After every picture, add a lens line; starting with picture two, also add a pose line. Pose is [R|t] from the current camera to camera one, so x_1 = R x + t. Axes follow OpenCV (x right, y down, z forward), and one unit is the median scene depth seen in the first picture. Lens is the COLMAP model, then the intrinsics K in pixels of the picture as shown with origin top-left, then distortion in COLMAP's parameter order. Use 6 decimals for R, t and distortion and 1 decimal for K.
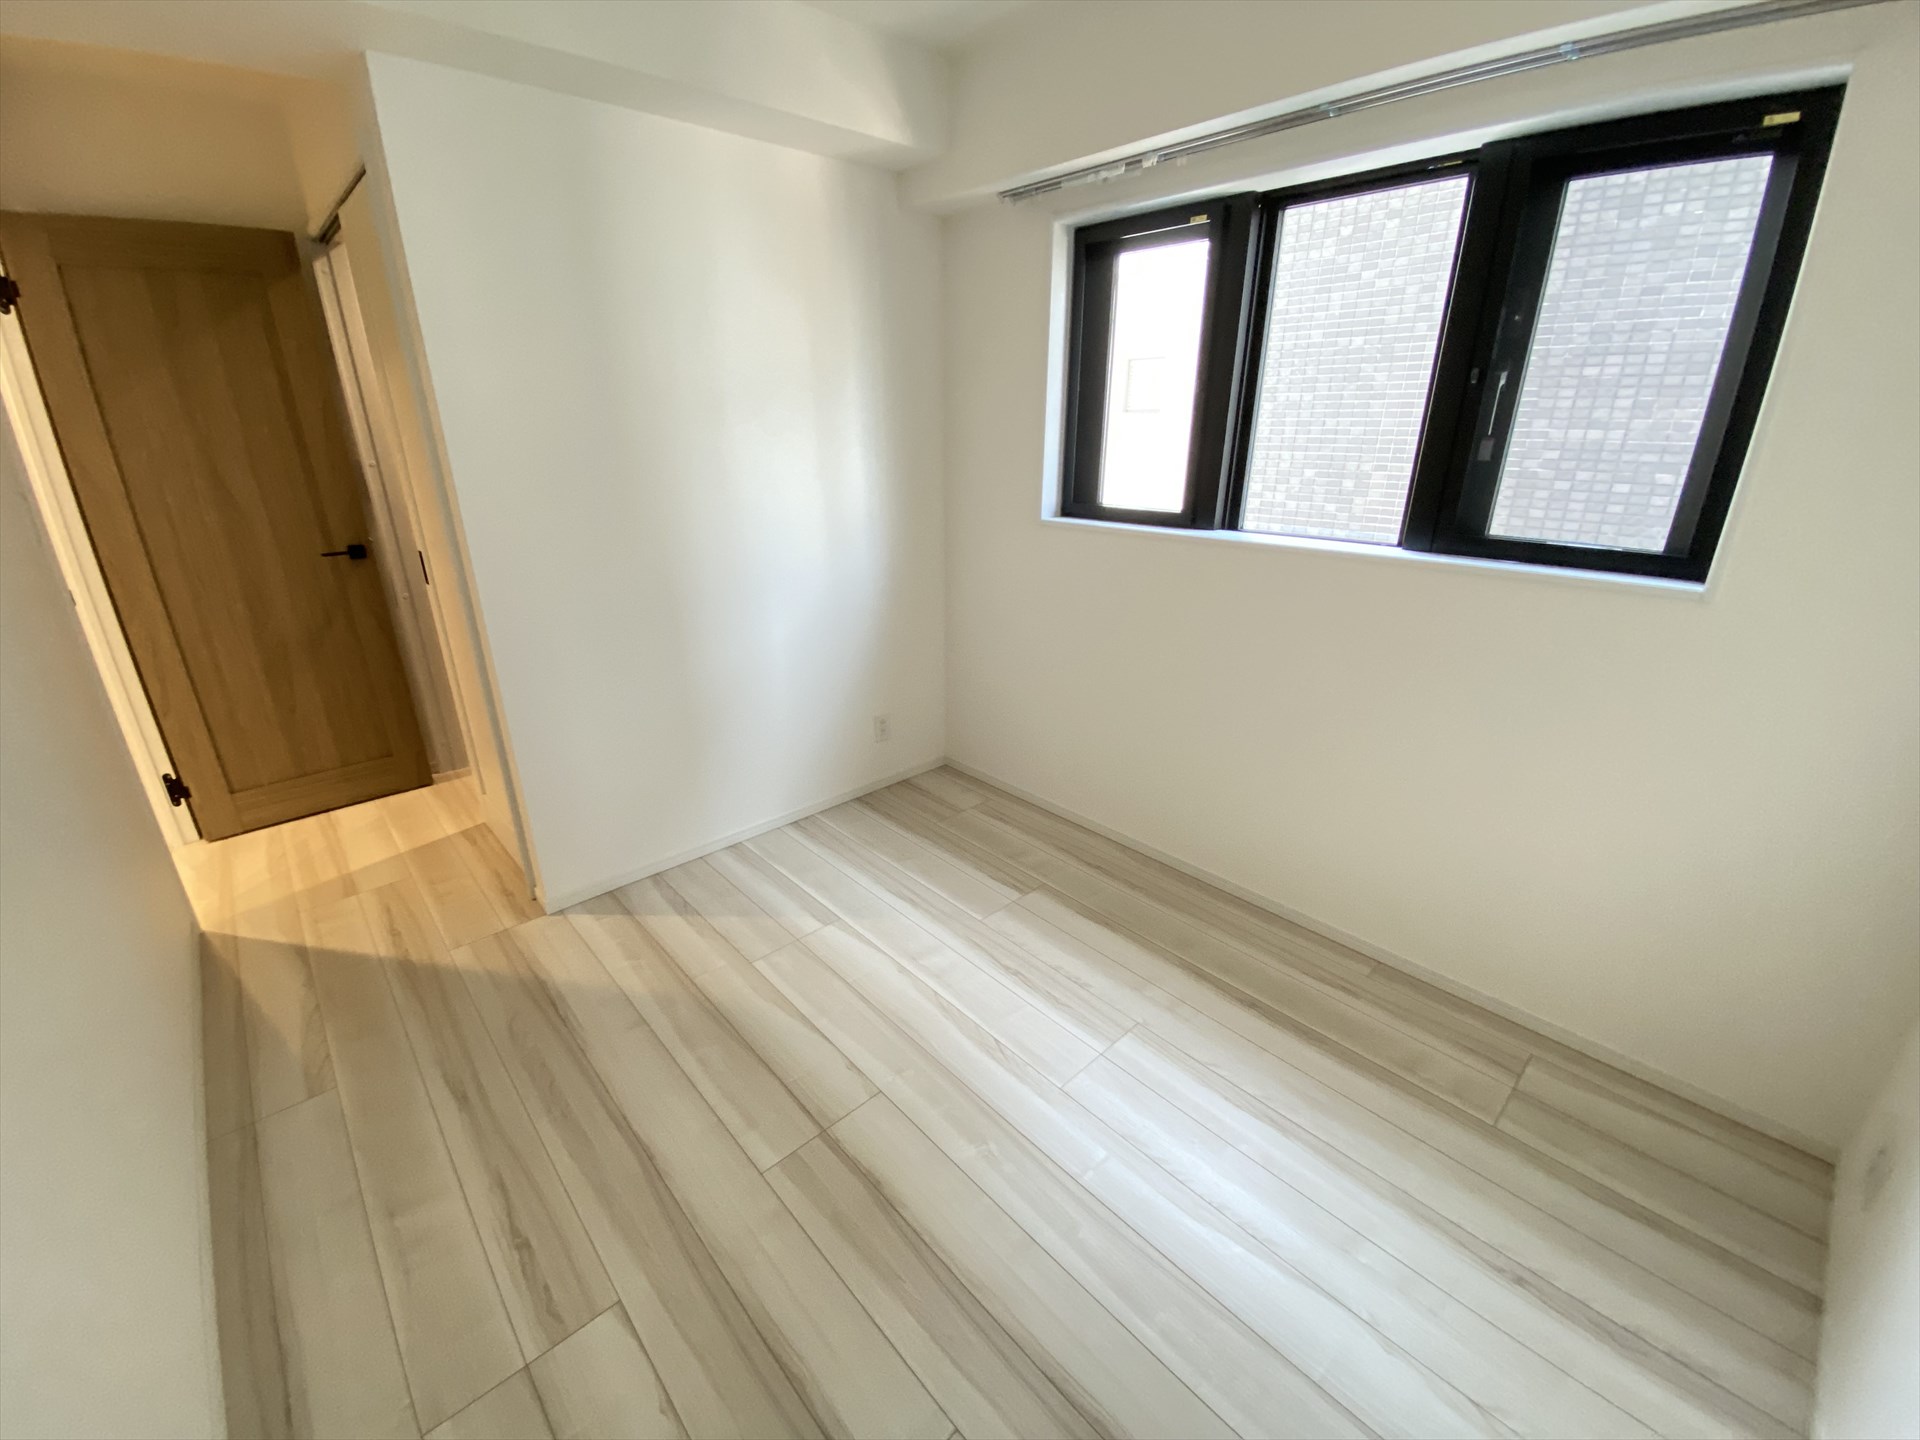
lens RADIAL K [[782.7, 0, 934.1], [0, 782.7, 718.2], [0, 0, 1]] dist [0.032957, -0.021855]
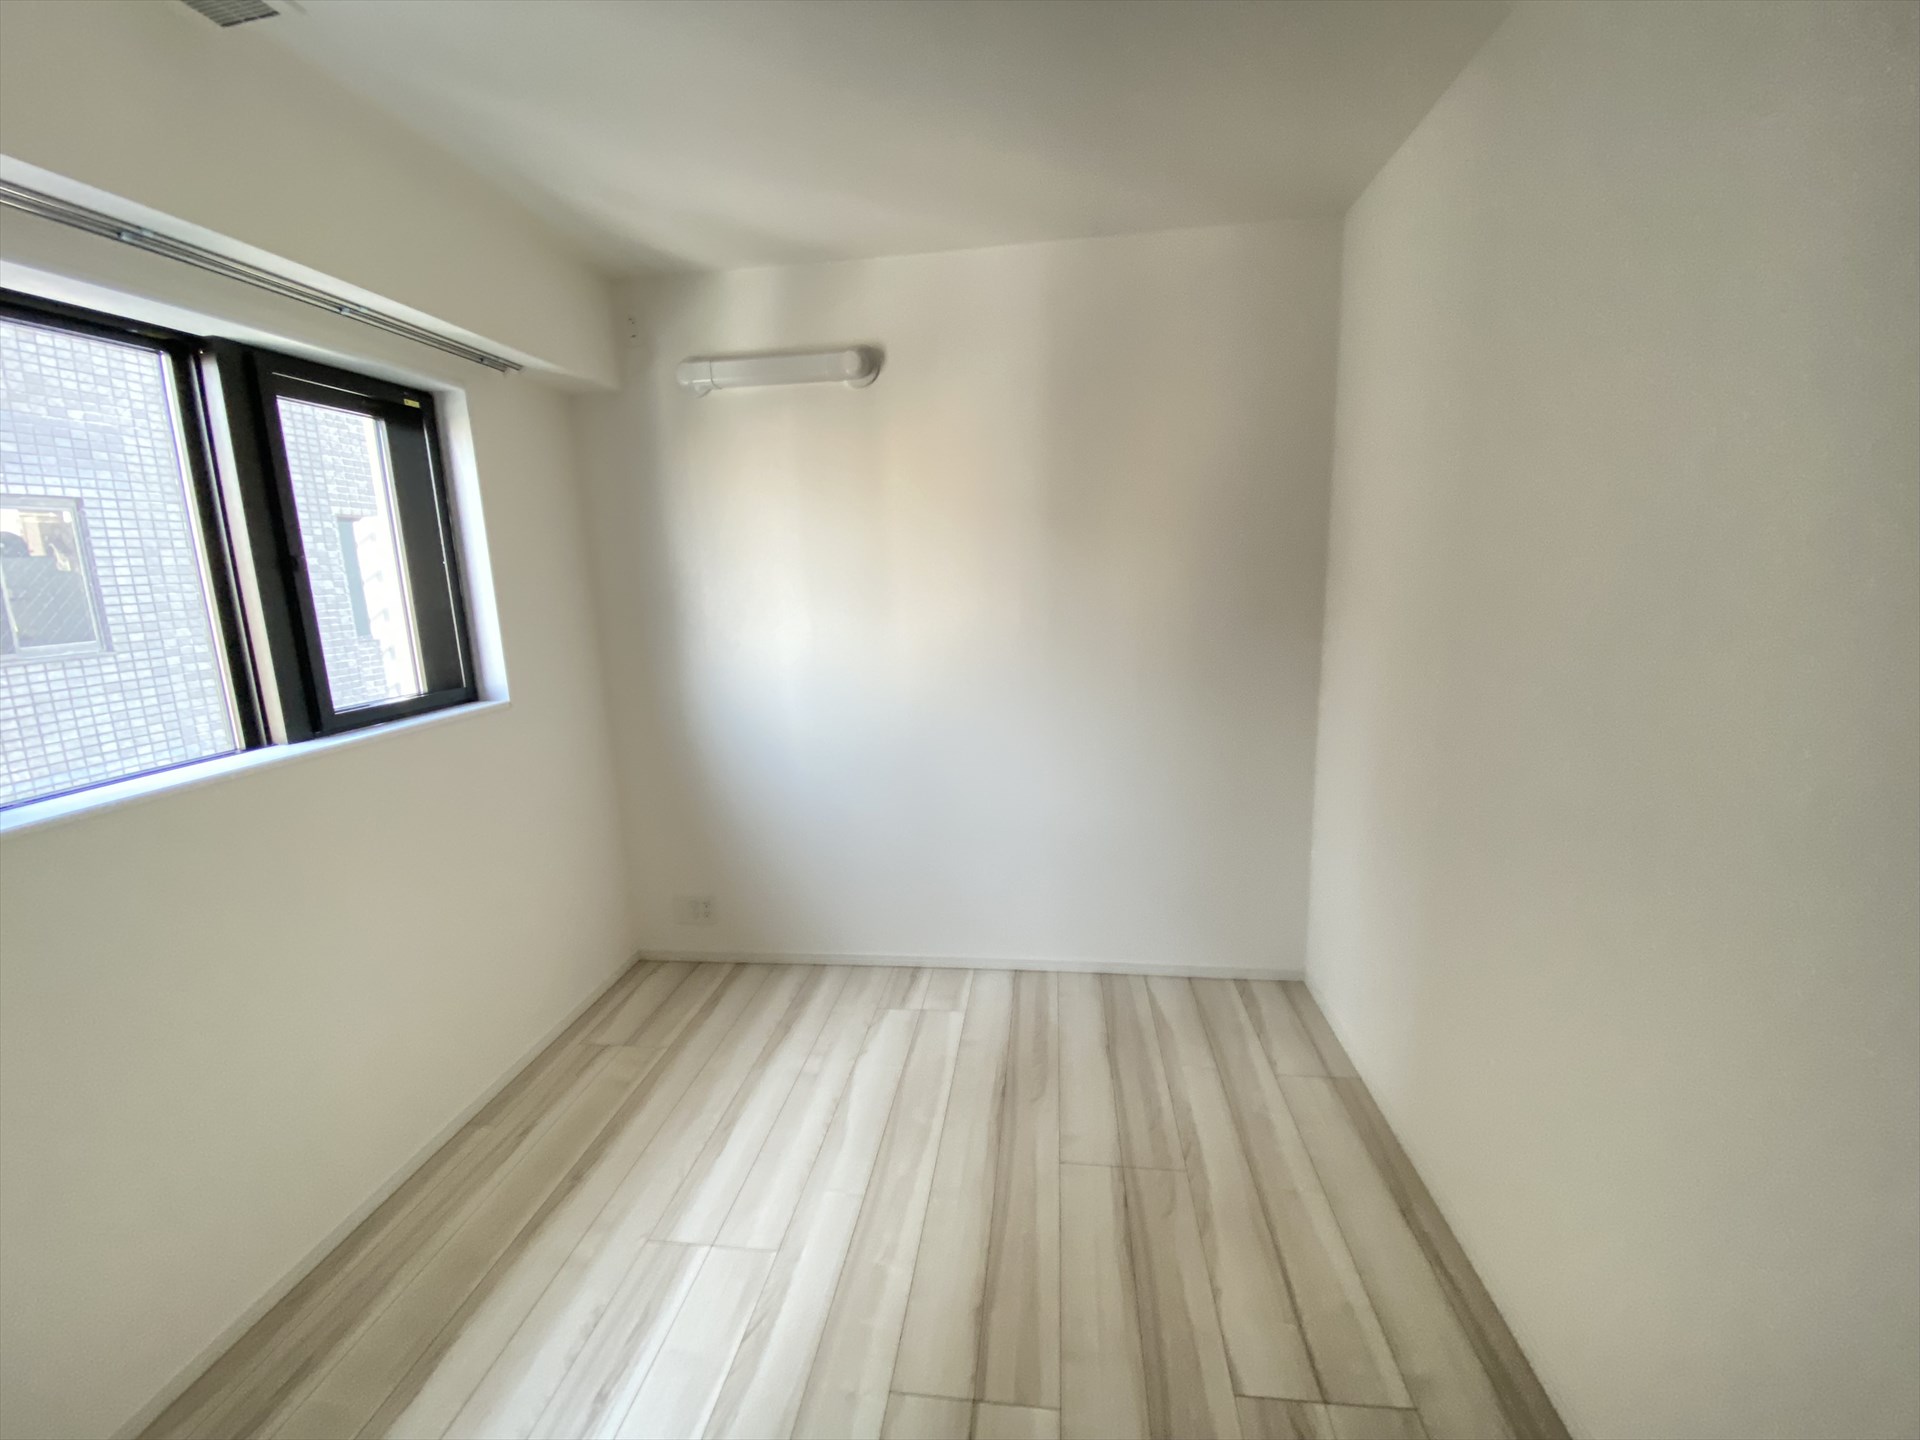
lens RADIAL K [[782.7, 0, 934.1], [0, 782.7, 718.2], [0, 0, 1]] dist [0.032957, -0.021855]
pose [[-0.633810, -0.120343, 0.764070, -0.664204], [0.316548, 0.860956, 0.398185, -0.446964], [-0.705750, 0.494238, -0.507588, 1.093623]]
